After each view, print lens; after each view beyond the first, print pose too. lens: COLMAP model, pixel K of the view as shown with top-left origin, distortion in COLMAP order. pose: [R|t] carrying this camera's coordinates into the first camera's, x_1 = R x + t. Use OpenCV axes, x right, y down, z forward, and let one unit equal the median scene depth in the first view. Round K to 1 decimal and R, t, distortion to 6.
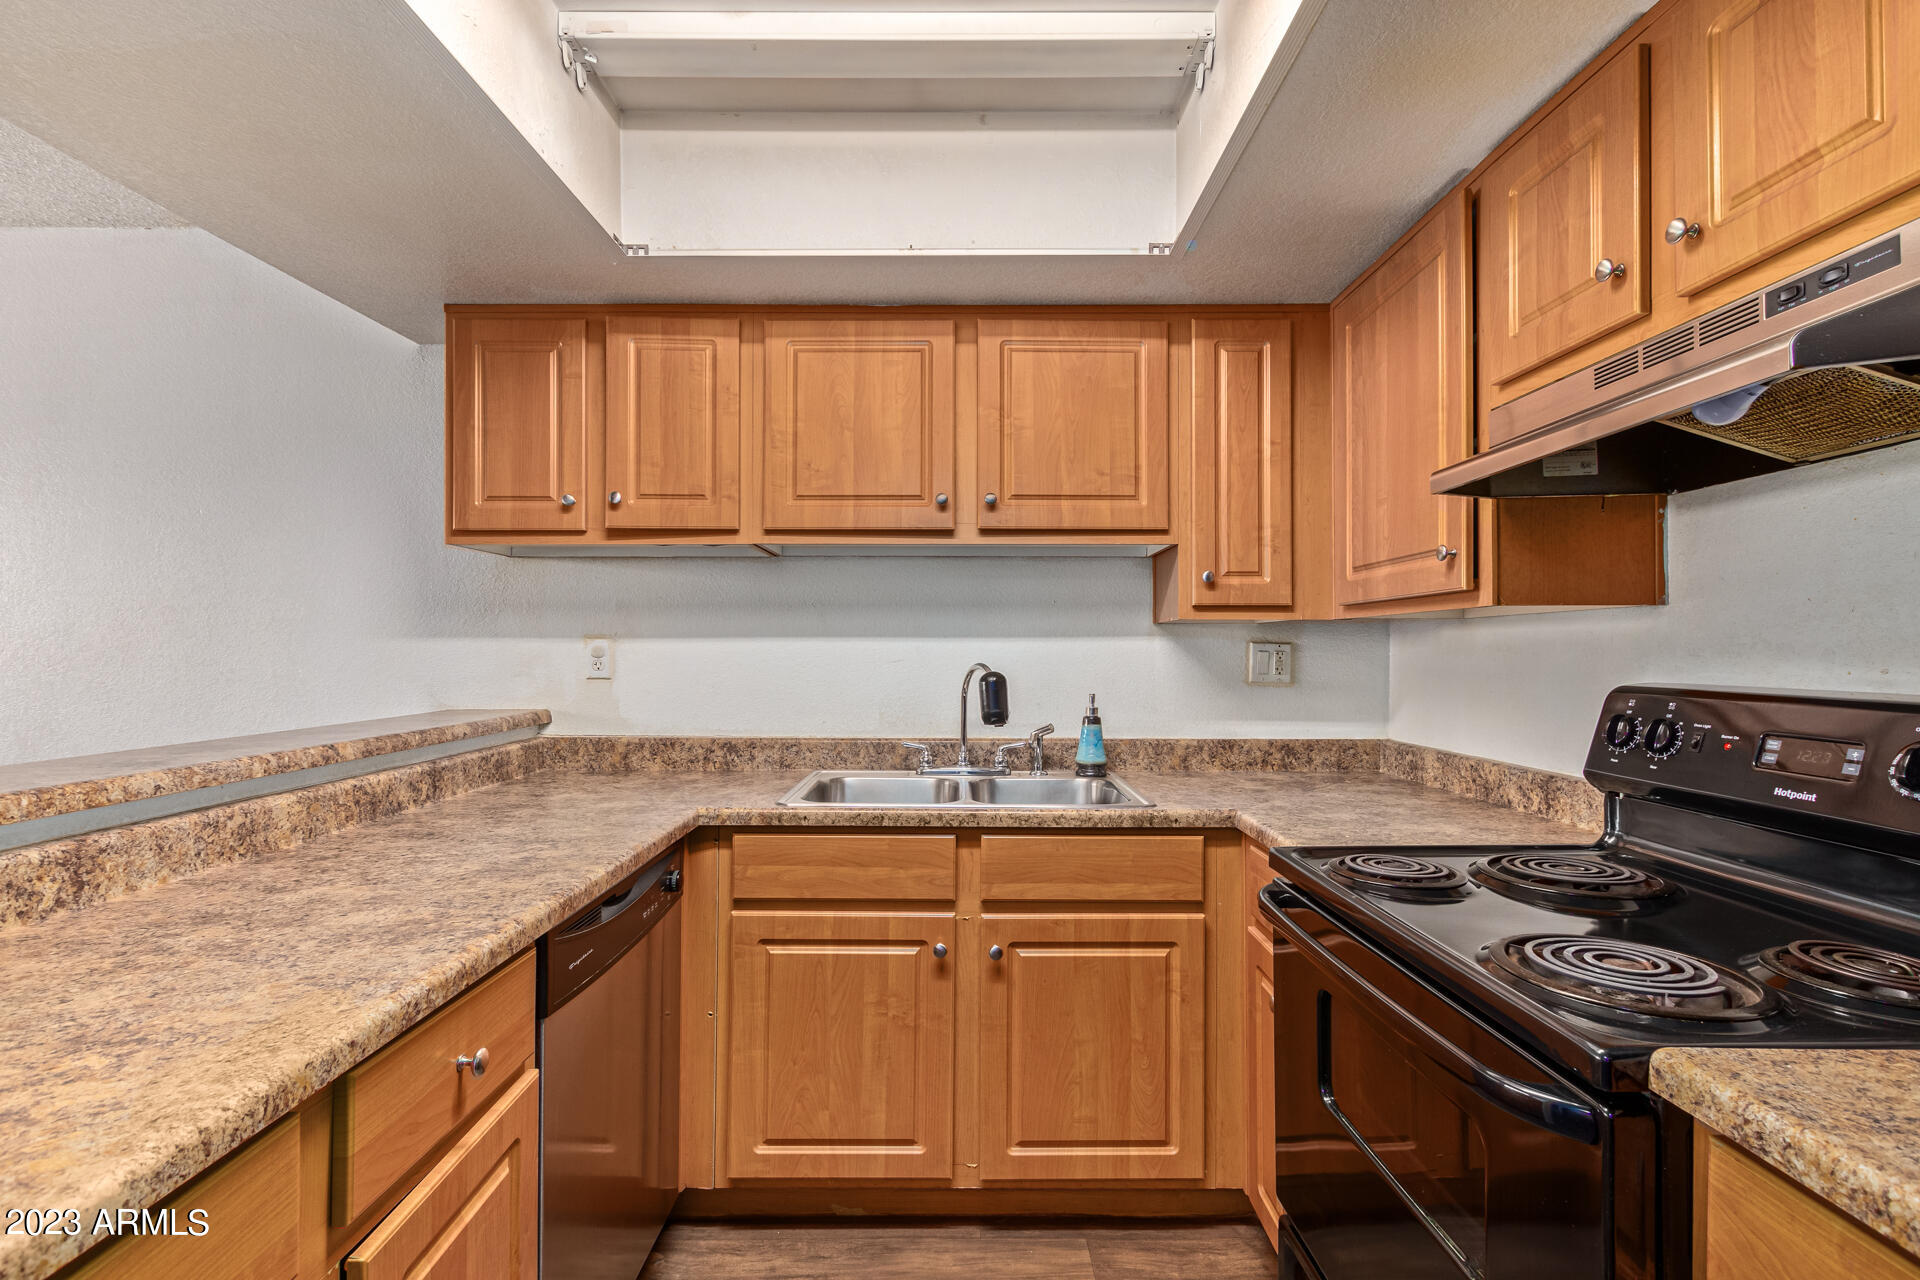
lens RADIAL K [[875.8, 0, 958.2], [0, 875.8, 644.6], [0, 0, 1]] dist [-0.001080, -0.001977]
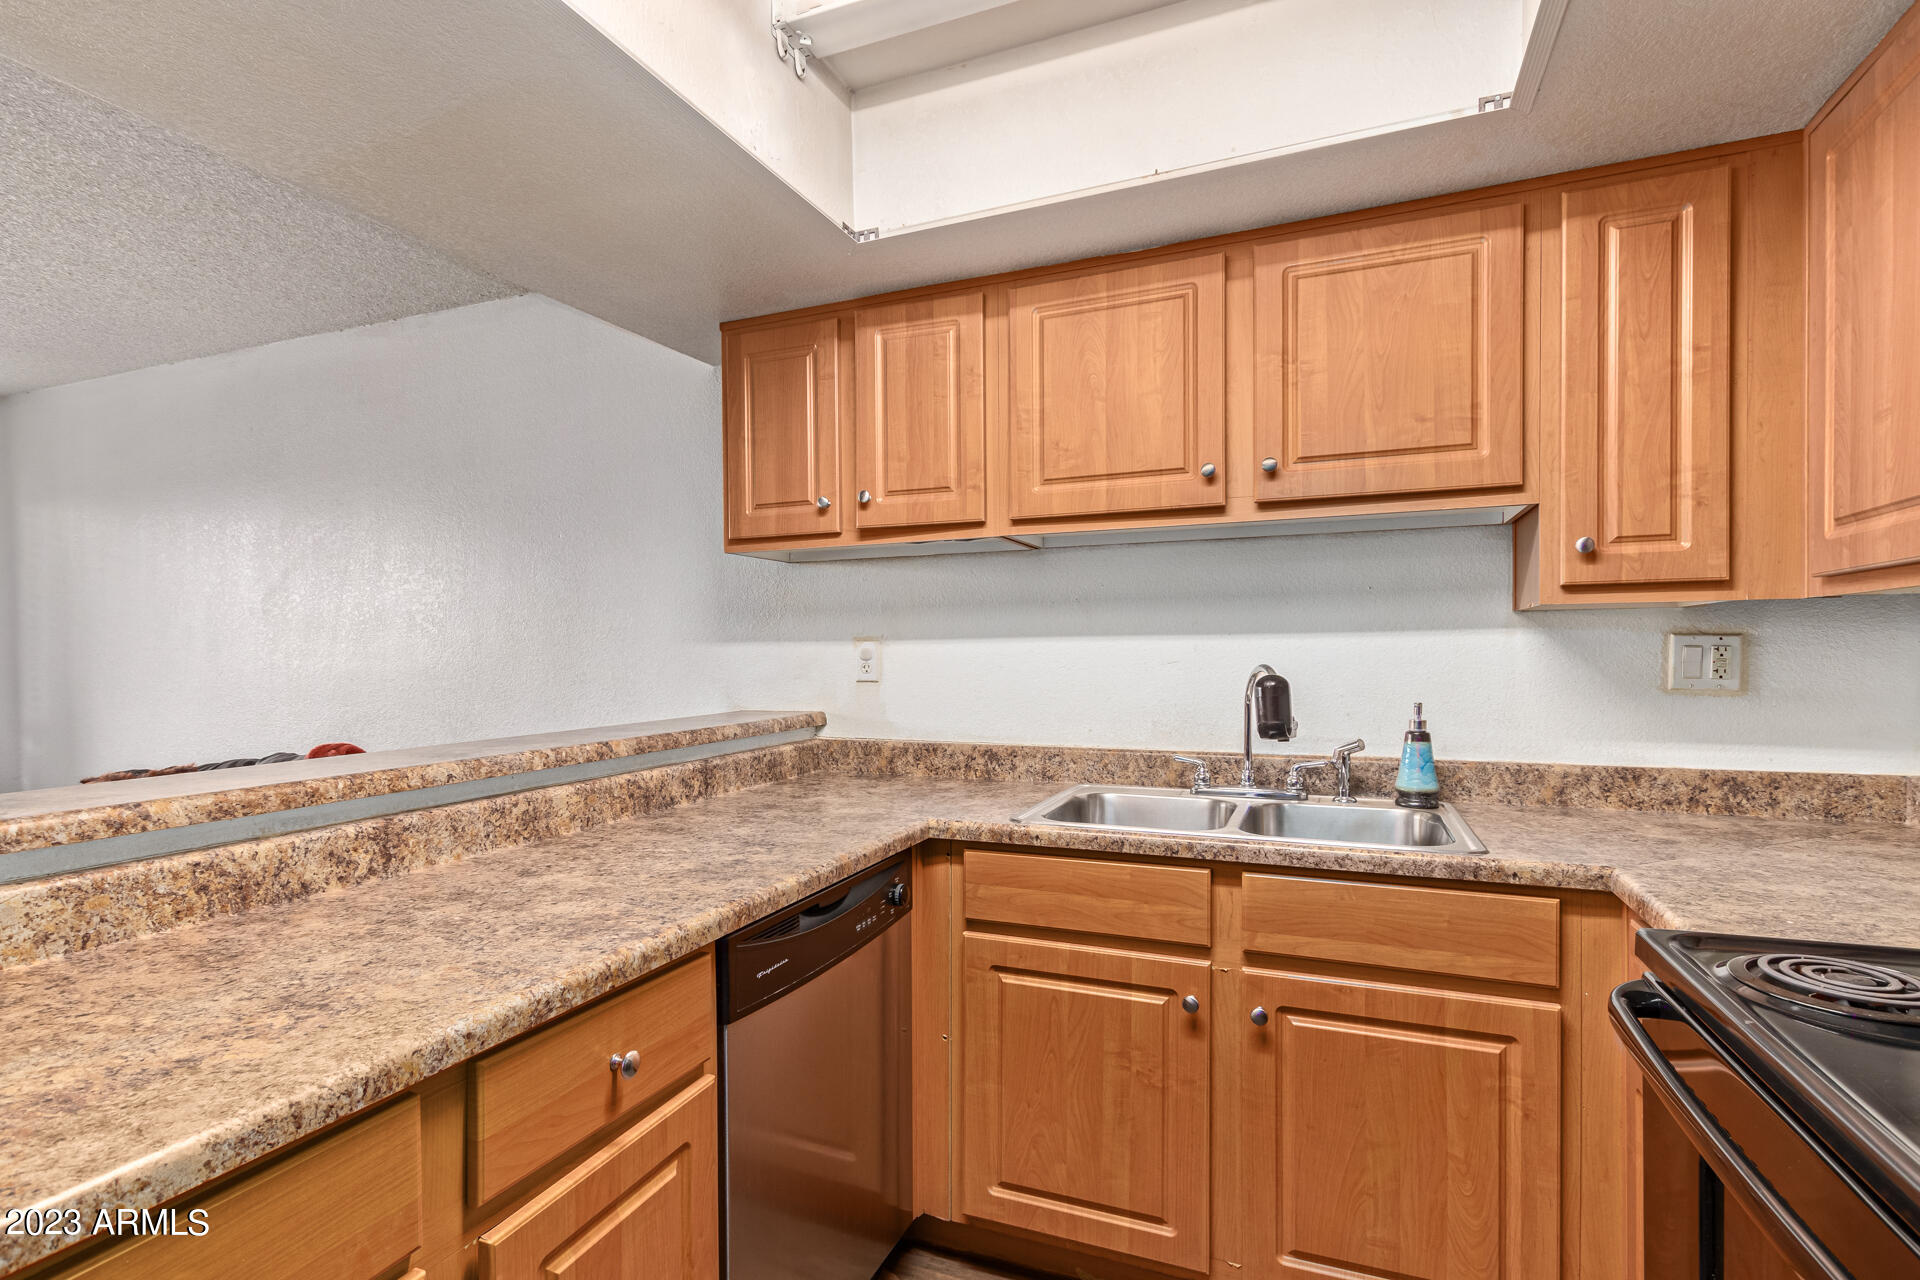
lens RADIAL K [[925.0, 0, 952.2], [0, 925.0, 666.6], [0, 0, 1]] dist [0.009015, -0.004094]
pose [[0.922723, -0.003096, -0.385452, 0.111859], [0.012279, 0.999696, 0.021364, 0.000836], [0.385269, -0.024446, 0.922480, 0.091656]]
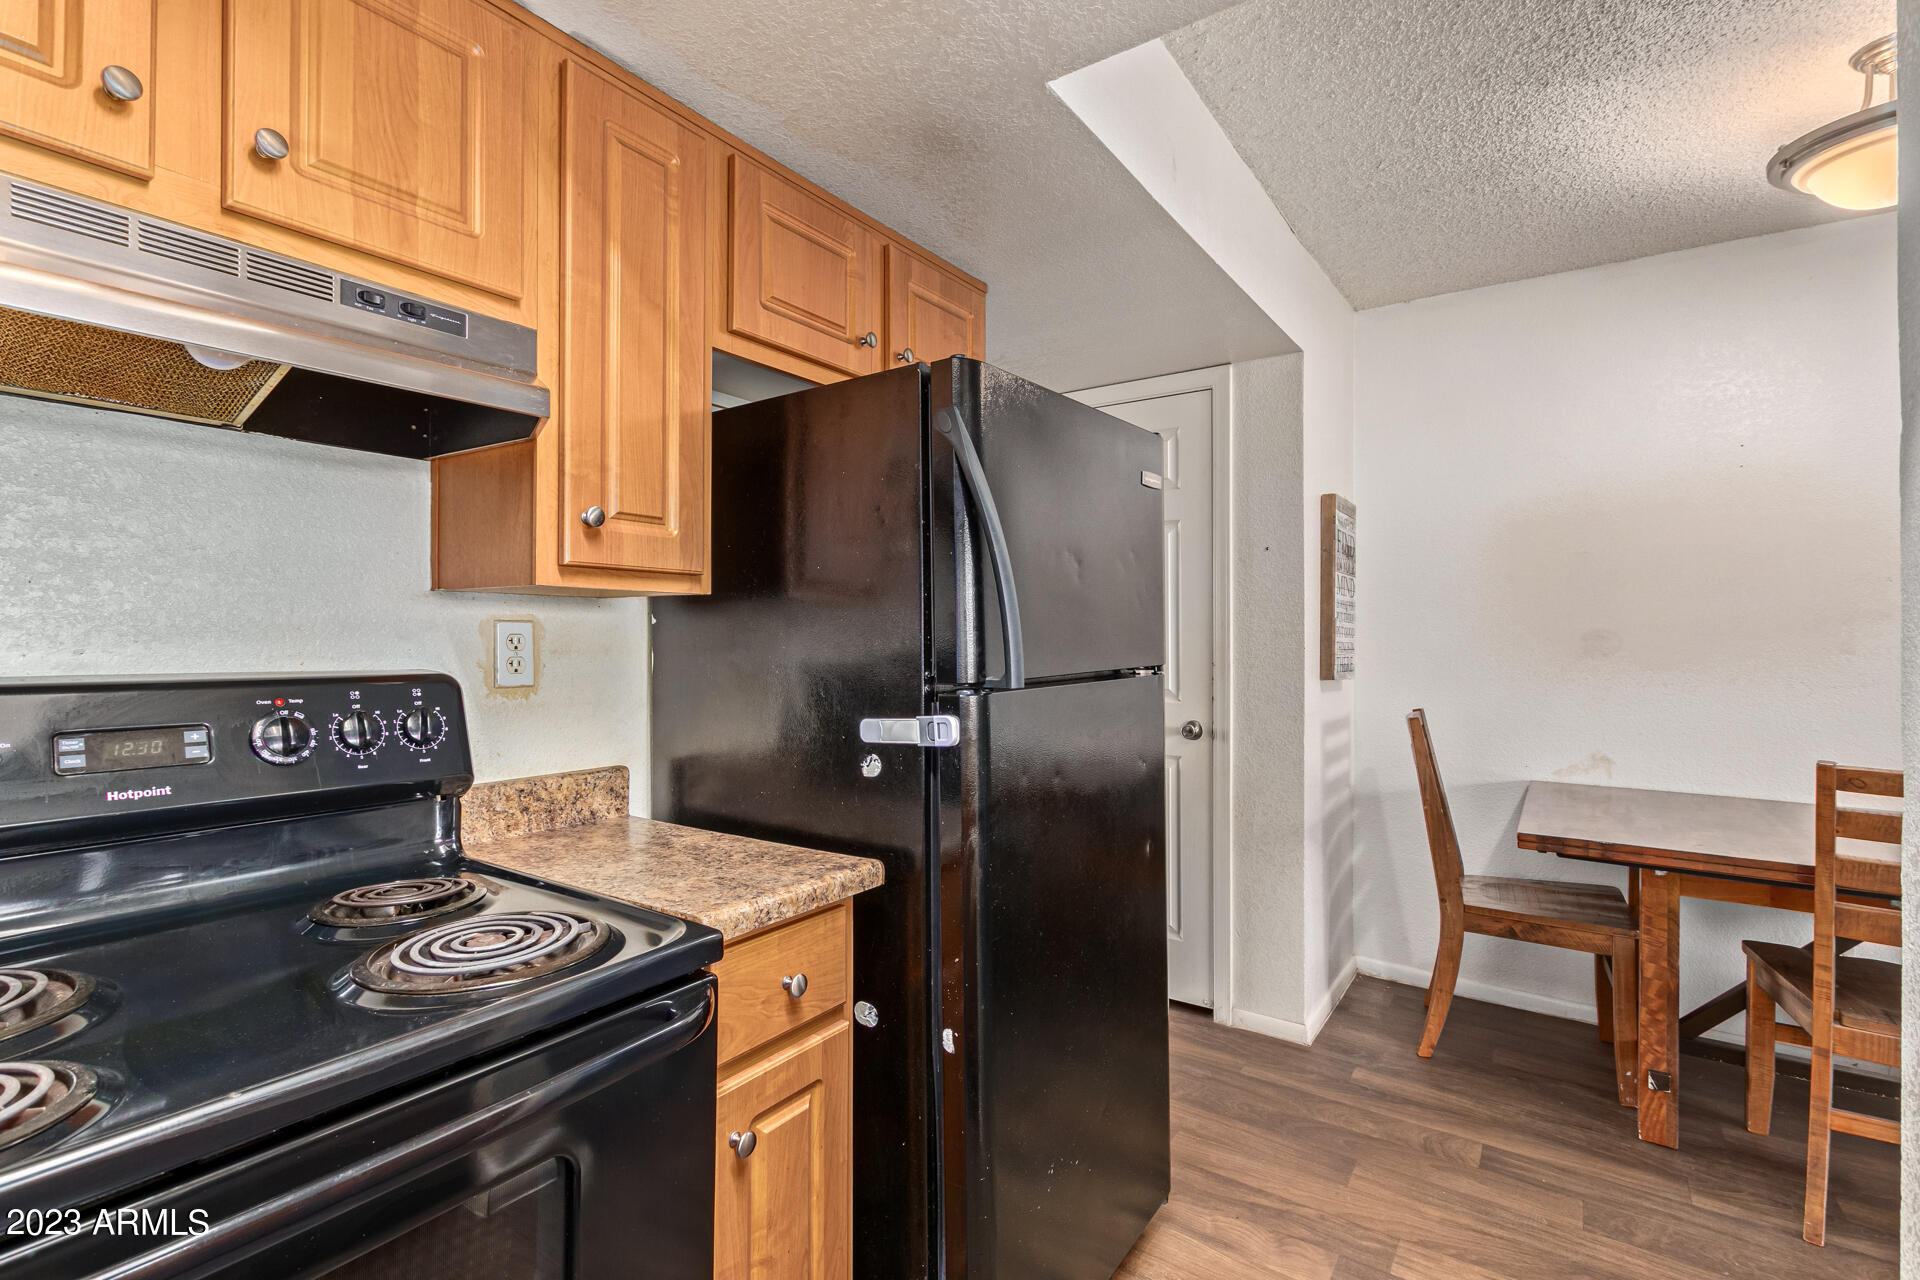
lens RADIAL K [[875.8, 0, 946.0], [0, 875.8, 630.3], [0, 0, 1]] dist [-0.001080, -0.001977]
pose [[-0.814980, 0.000251, 0.579489, -0.129105], [-0.007618, 0.999909, -0.011147, 0.006904], [-0.579439, -0.013499, -0.814904, 0.768030]]
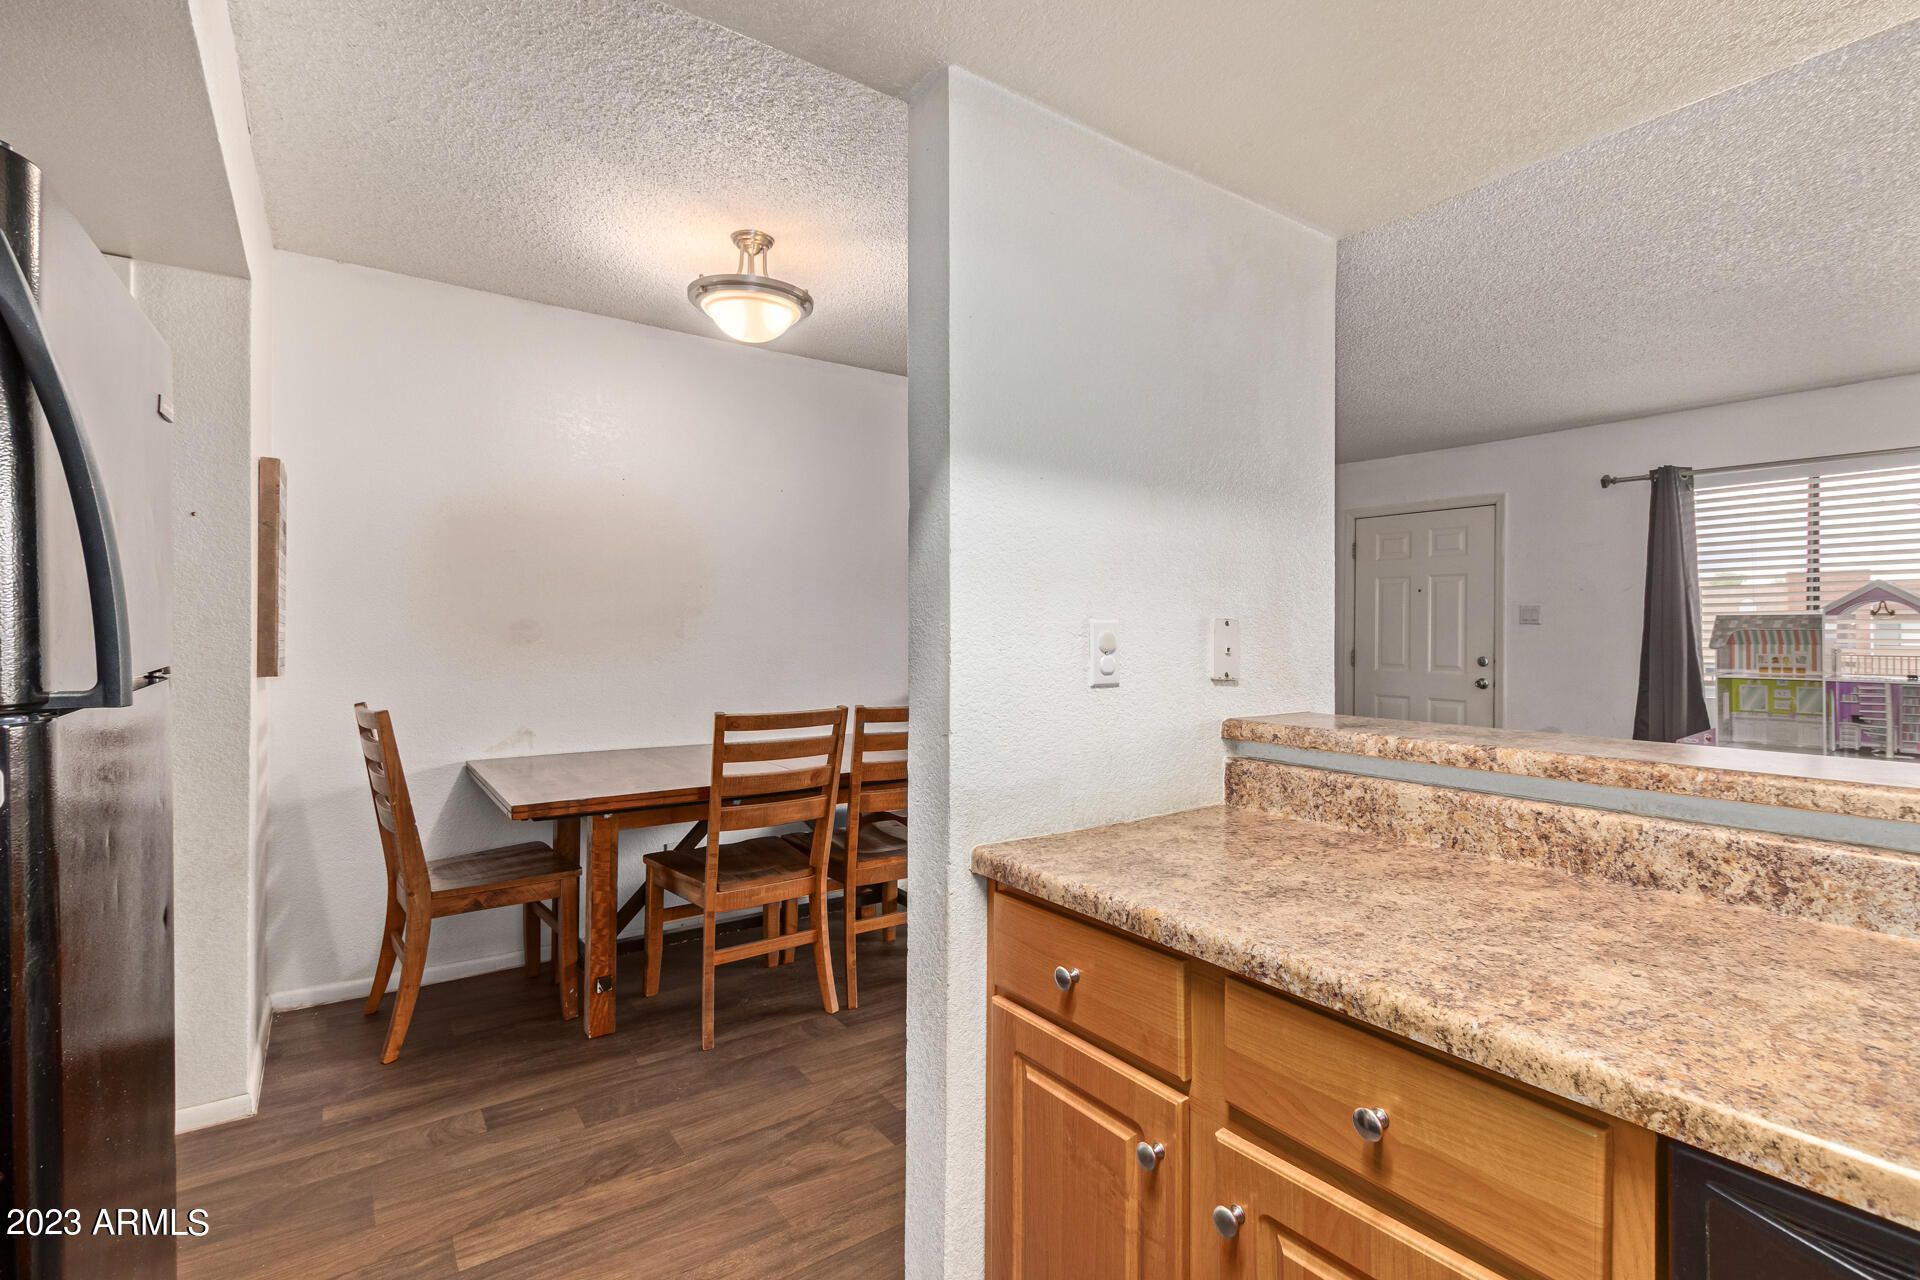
lens RADIAL K [[875.8, 0, 959.7], [0, 875.8, 626.5], [0, 0, 1]] dist [-0.001080, -0.001977]
pose [[-0.816304, -0.004098, -0.577608, 0.135294], [-0.000049, 0.999975, -0.007026, 0.006082], [0.577622, -0.005707, -0.816284, 0.785020]]
